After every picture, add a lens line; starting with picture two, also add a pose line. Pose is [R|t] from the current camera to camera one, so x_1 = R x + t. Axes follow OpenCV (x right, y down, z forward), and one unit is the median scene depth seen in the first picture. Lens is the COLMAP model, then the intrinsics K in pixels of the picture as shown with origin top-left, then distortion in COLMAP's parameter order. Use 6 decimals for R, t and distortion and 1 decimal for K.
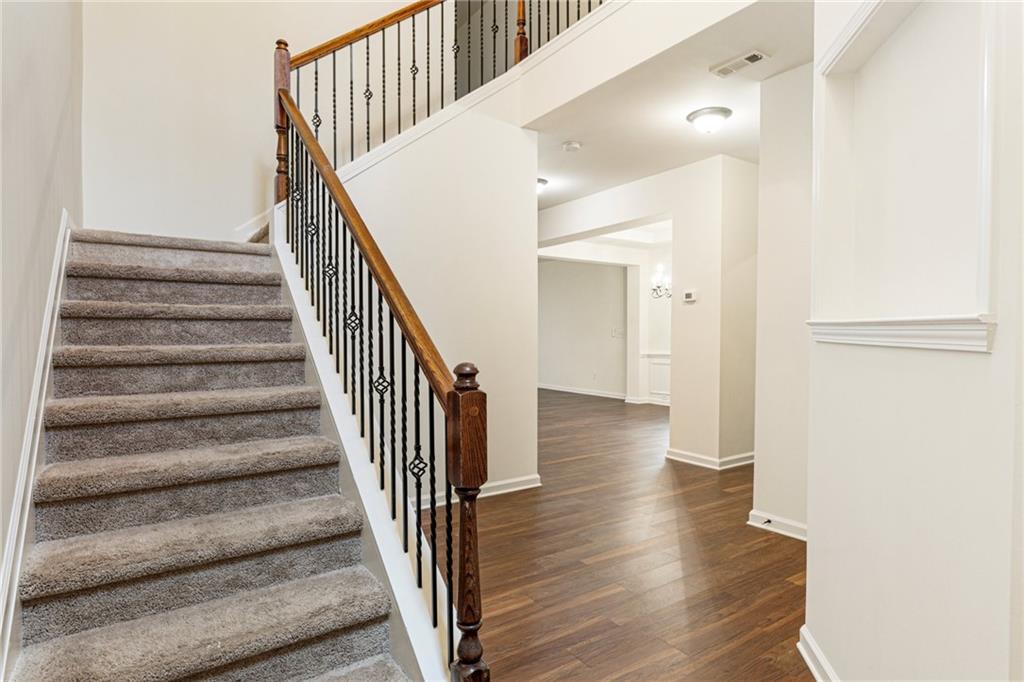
lens RADIAL K [[547.7, 0, 509.4], [0, 547.7, 335.8], [0, 0, 1]] dist [-0.001136, -0.000194]
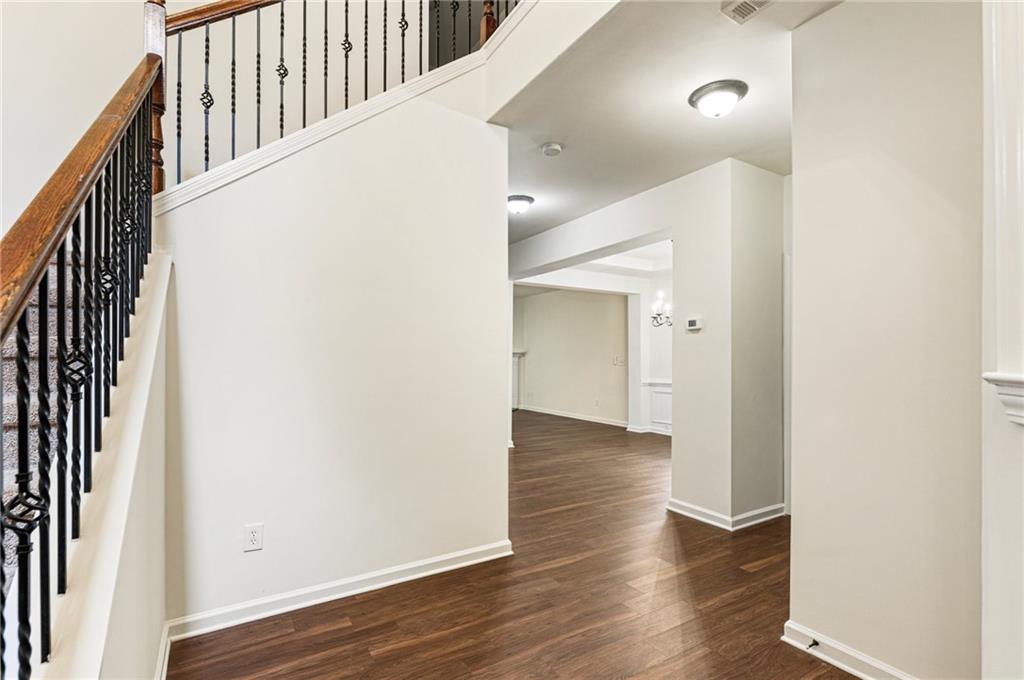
lens RADIAL K [[454.1, 0, 515.6], [0, 454.1, 349.4], [0, 0, 1]] dist [0.004028, 0.000022]
pose [[0.998884, -0.002935, -0.047133, 0.089767], [0.001989, 0.999796, -0.020116, -0.019316], [0.047182, 0.020000, 0.998686, 0.295086]]
